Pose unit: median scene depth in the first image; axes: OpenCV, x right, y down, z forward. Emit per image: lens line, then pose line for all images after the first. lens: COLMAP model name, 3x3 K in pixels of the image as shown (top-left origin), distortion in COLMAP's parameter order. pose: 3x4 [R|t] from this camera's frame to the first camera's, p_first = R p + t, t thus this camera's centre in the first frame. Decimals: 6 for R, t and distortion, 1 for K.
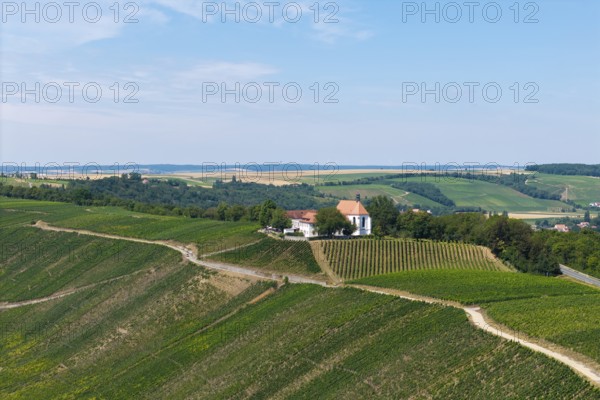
lens RADIAL K [[1143.2, 0, 300.0], [0, 1143.2, 200.0], [0, 0, 1]] dist [-0.043677, 0.003043]
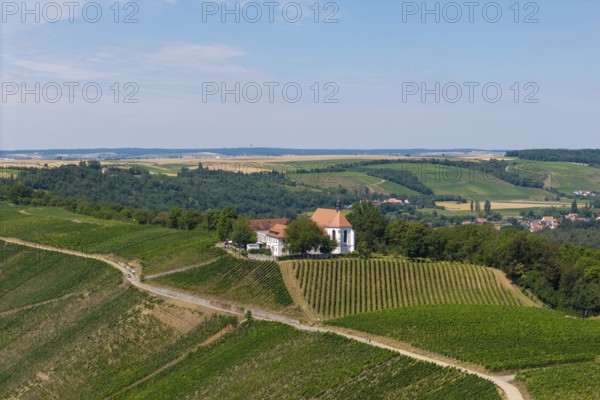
lens RADIAL K [[1153.4, 0, 300.0], [0, 1153.4, 200.0], [0, 0, 1]] dist [-0.049093, -0.020140]
pose [[0.999685, -0.001309, 0.025053, 0.003017], [0.000939, 0.999890, 0.014803, -0.018048], [-0.025069, -0.014775, 0.999577, 0.180330]]
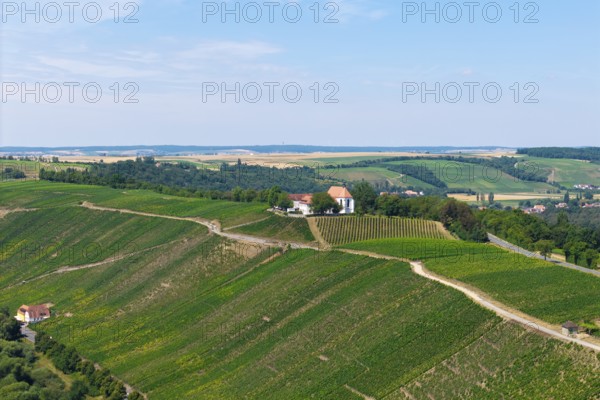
lens RADIAL K [[1153.4, 0, 300.0], [0, 1153.4, 200.0], [0, 0, 1]] dist [-0.049093, -0.020140]
pose [[0.999997, 0.001287, -0.001909, 0.002882], [-0.001253, 0.999848, 0.017411, -0.006978], [0.001931, -0.017408, 0.999847, -0.308410]]
